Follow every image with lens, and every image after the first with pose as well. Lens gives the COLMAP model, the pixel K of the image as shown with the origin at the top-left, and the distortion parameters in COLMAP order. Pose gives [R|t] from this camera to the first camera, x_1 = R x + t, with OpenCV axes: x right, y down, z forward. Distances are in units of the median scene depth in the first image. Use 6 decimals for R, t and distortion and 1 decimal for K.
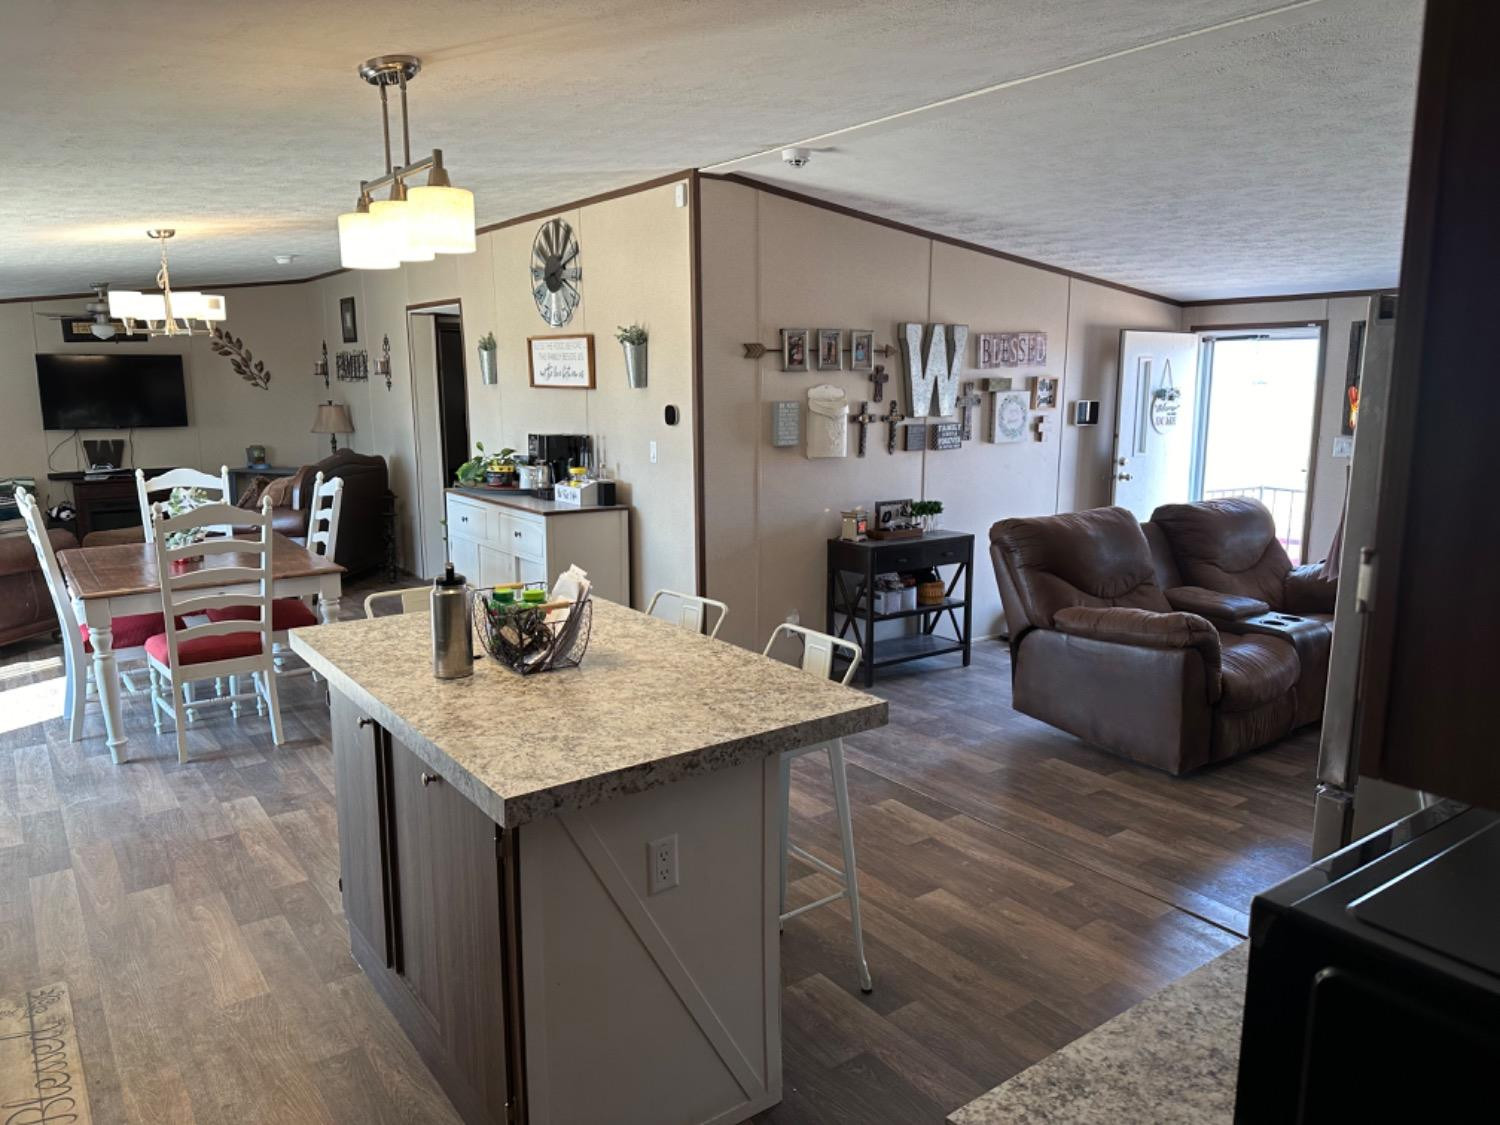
lens RADIAL K [[1042.0, 0, 757.8], [0, 1042.0, 564.5], [0, 0, 1]] dist [0.080590, -0.114388]
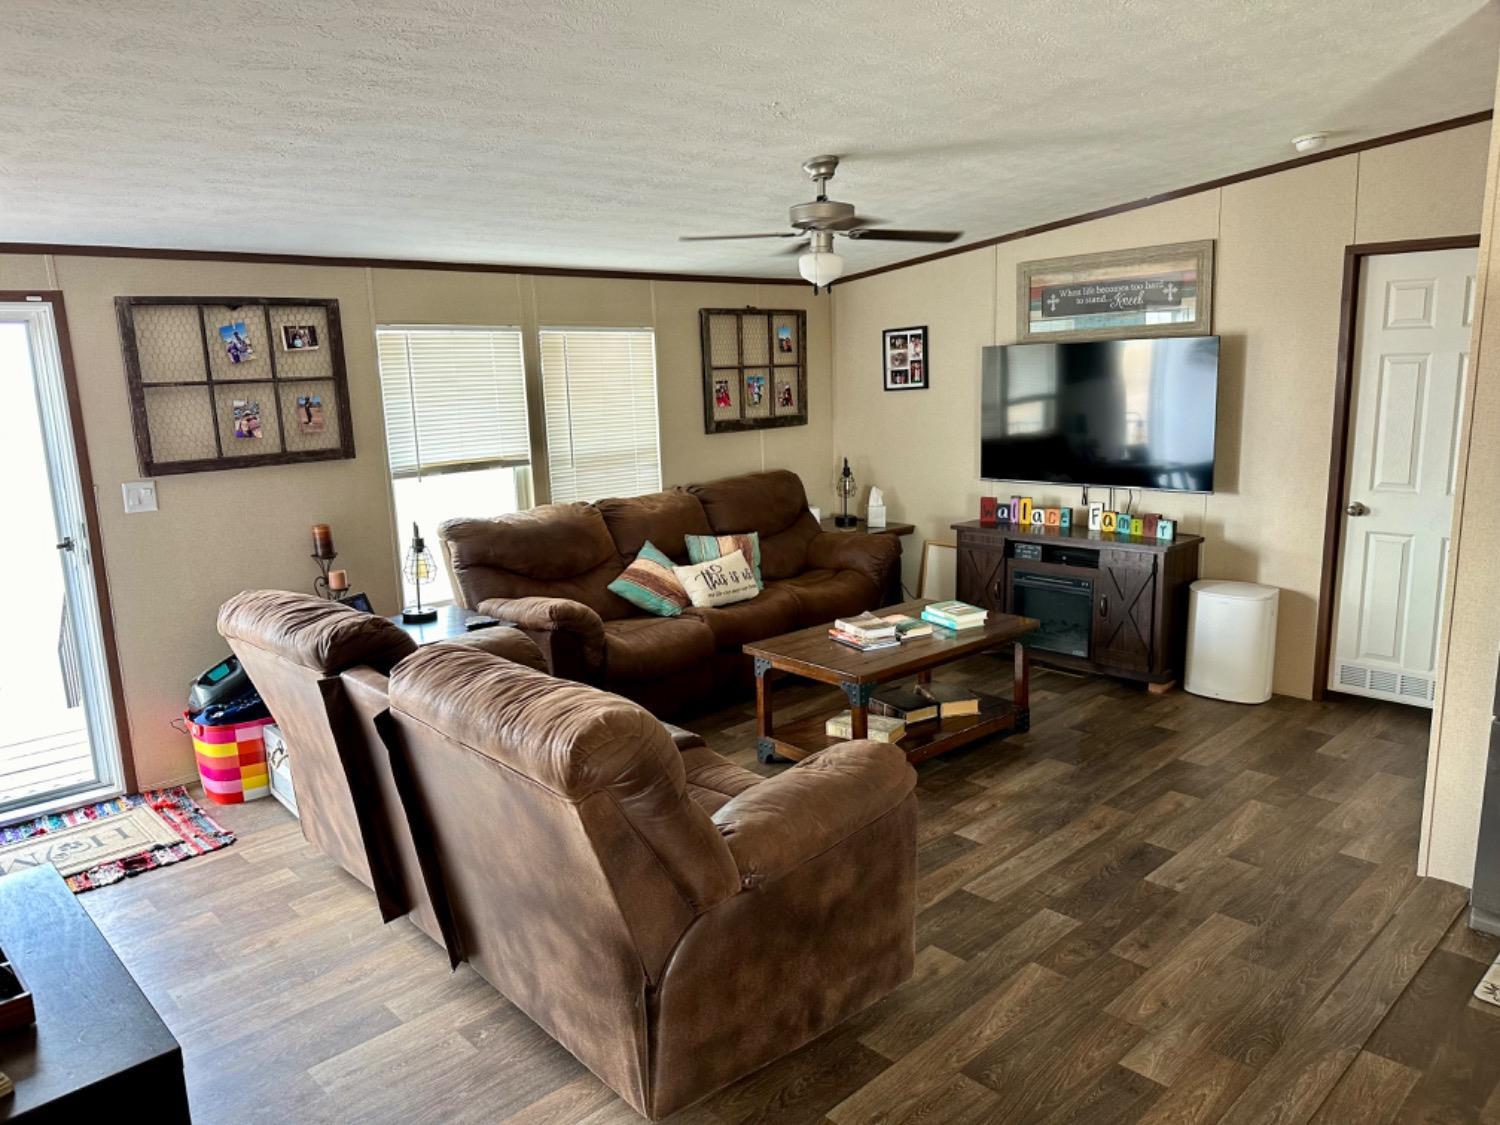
lens RADIAL K [[1042.0, 0, 739.4], [0, 1042.0, 565.0], [0, 0, 1]] dist [0.080590, -0.114388]
pose [[-0.117395, -0.181000, 0.976451, -0.138342], [0.201777, 0.958393, 0.201912, -0.153709], [-0.972371, 0.220729, -0.075988, 0.856594]]
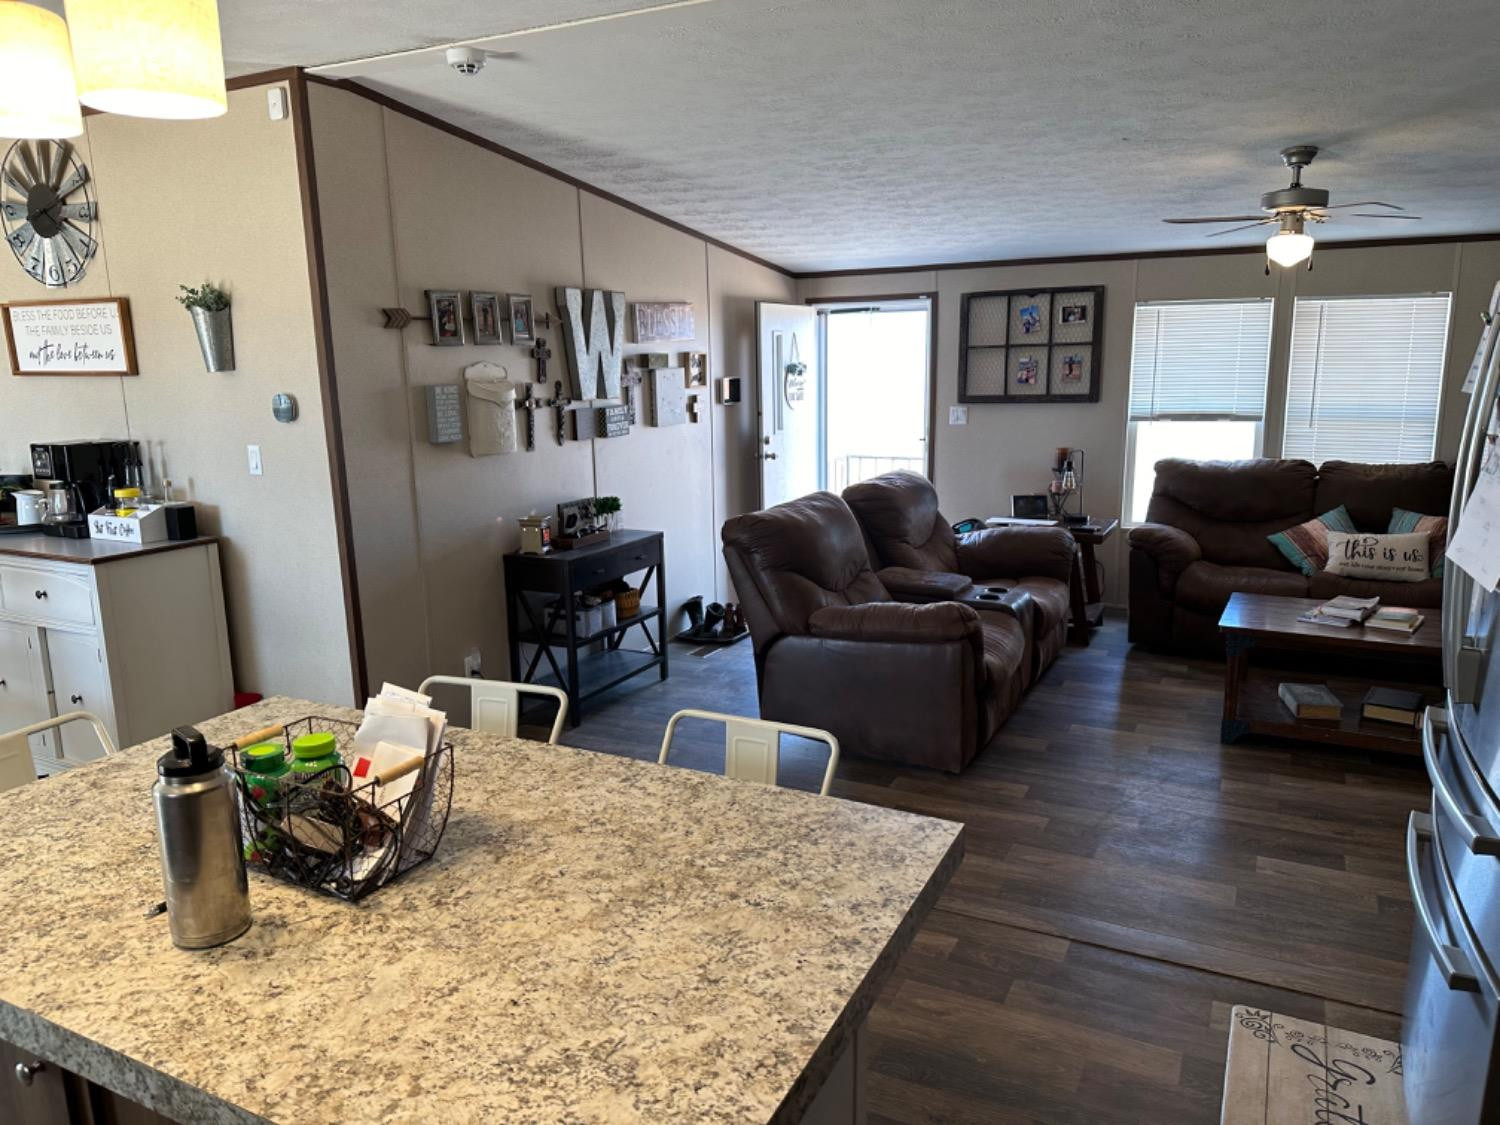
lens RADIAL K [[1042.0, 0, 760.7], [0, 1042.0, 571.4], [0, 0, 1]] dist [0.080590, -0.114388]
pose [[0.888310, -0.109515, 0.445995, -0.124702], [0.095781, 0.993974, 0.053300, -0.037187], [-0.449145, -0.004629, 0.893447, 0.191243]]
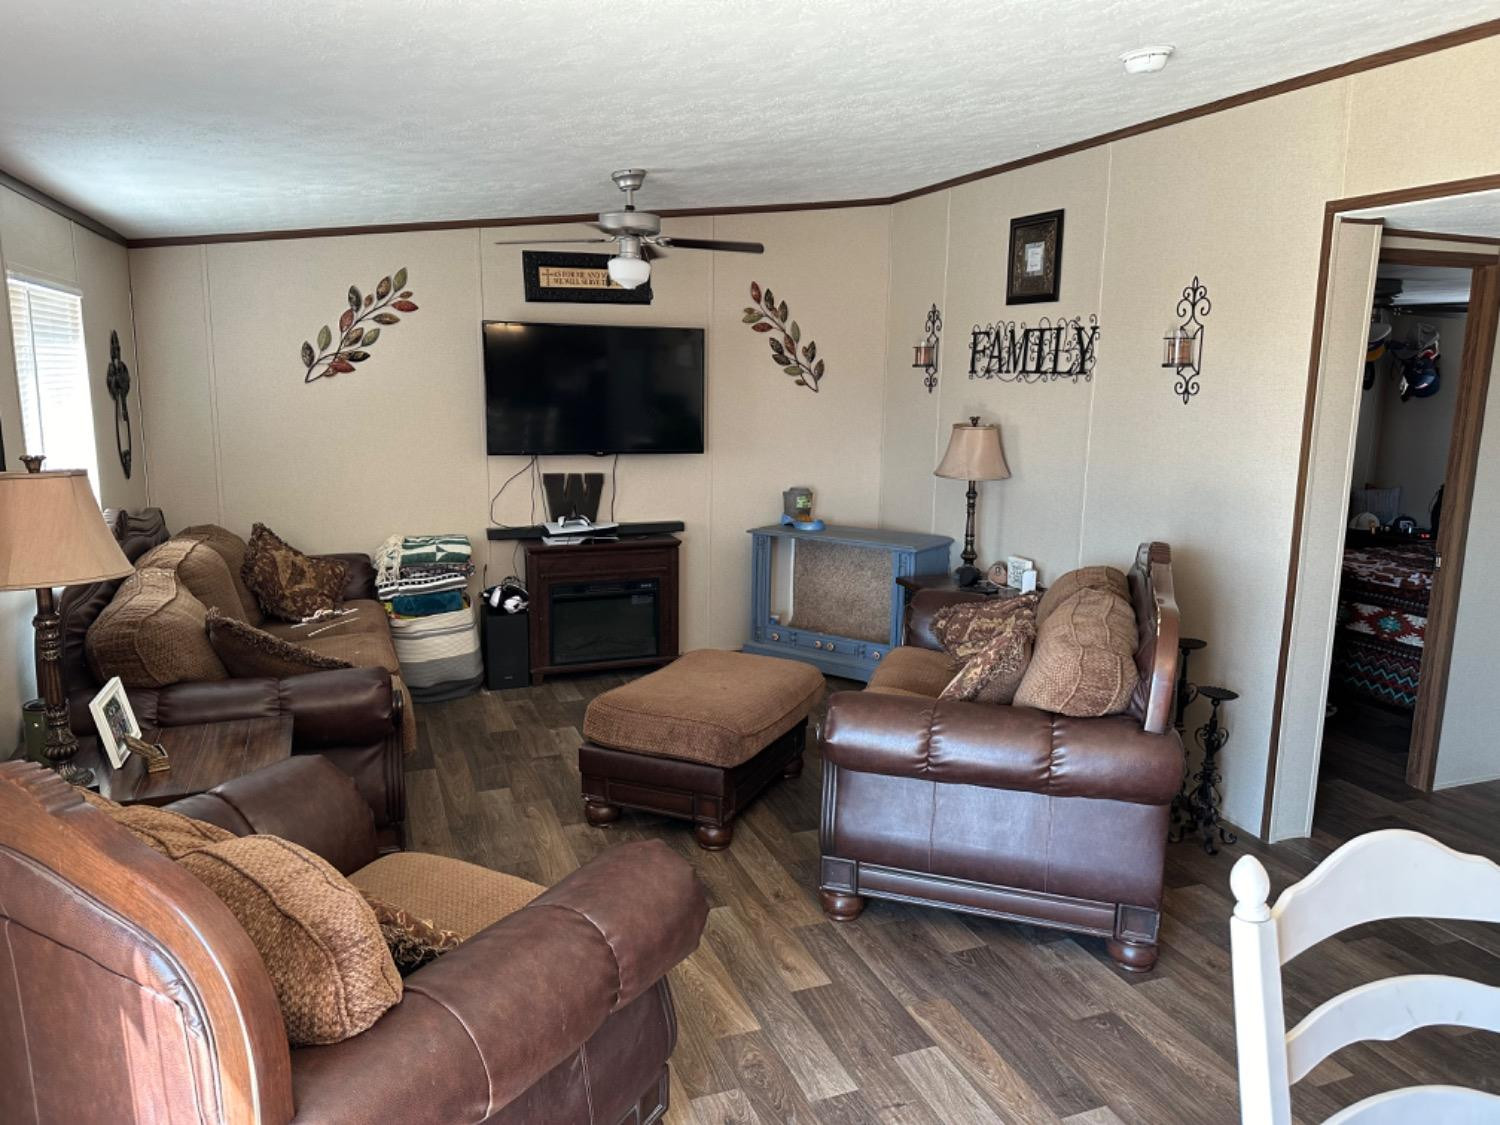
lens RADIAL K [[1042.0, 0, 773.6], [0, 1042.0, 568.1], [0, 0, 1]] dist [0.080590, -0.114388]
pose [[0.967646, 0.061830, -0.244617, -0.654247], [-0.059336, 0.998084, 0.017562, -0.146104], [0.245234, -0.002479, 0.969461, 0.829403]]
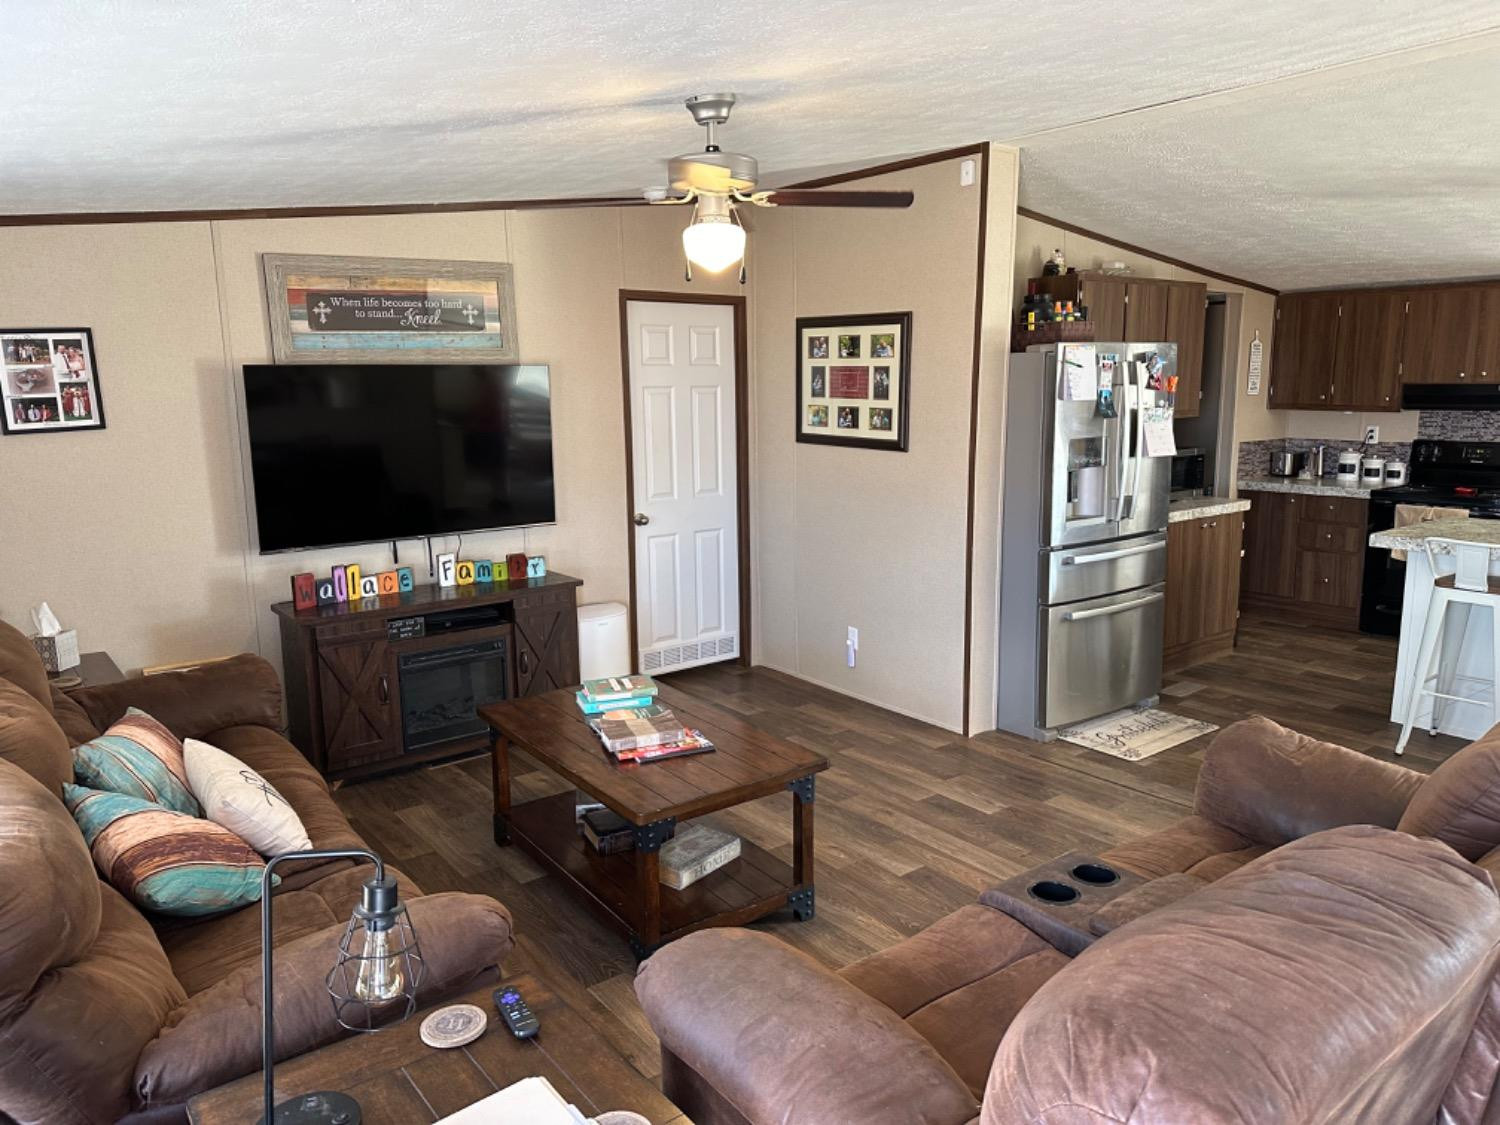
lens RADIAL K [[1042.0, 0, 746.8], [0, 1042.0, 563.5], [0, 0, 1]] dist [0.080590, -0.114388]
pose [[-0.999641, 0.017155, -0.020572, 0.580716], [0.009104, 0.939881, 0.341381, -0.220121], [0.025191, 0.341071, -0.939700, 1.241410]]
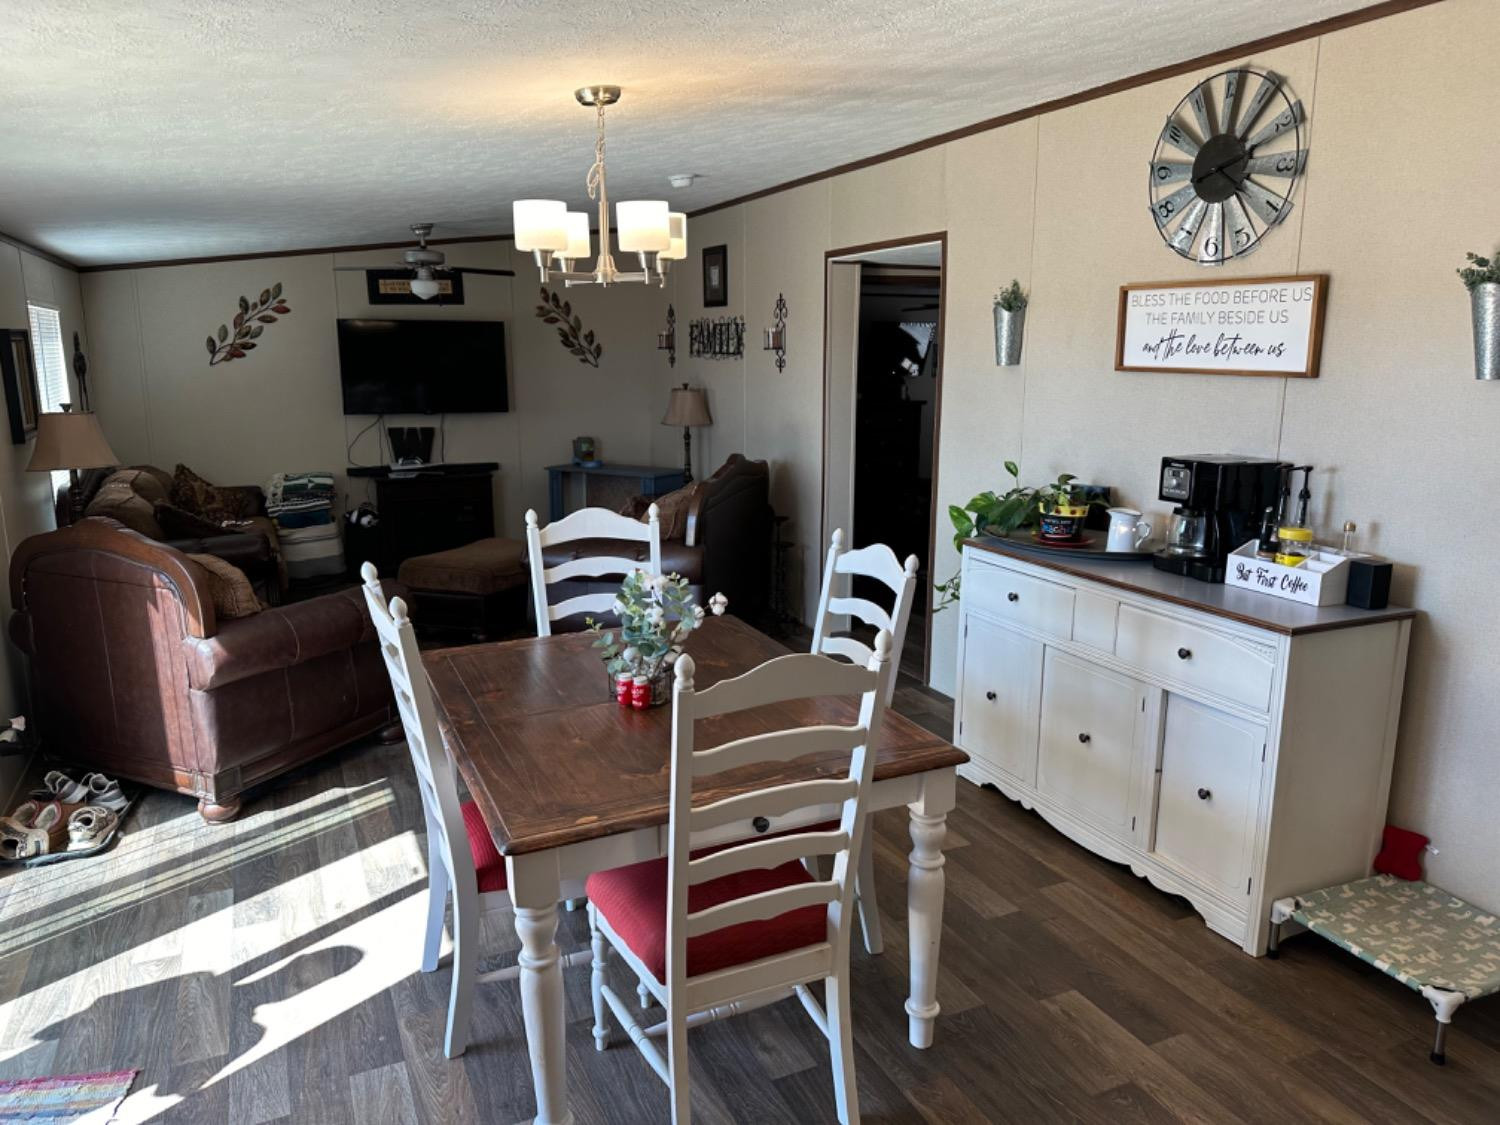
lens RADIAL K [[1042.0, 0, 764.5], [0, 1042.0, 566.4], [0, 0, 1]] dist [0.080590, -0.114388]
pose [[0.981973, 0.041998, -0.184297, -0.357217], [-0.036263, 0.998751, 0.034377, -0.087354], [0.185511, -0.027074, 0.982269, 0.454847]]
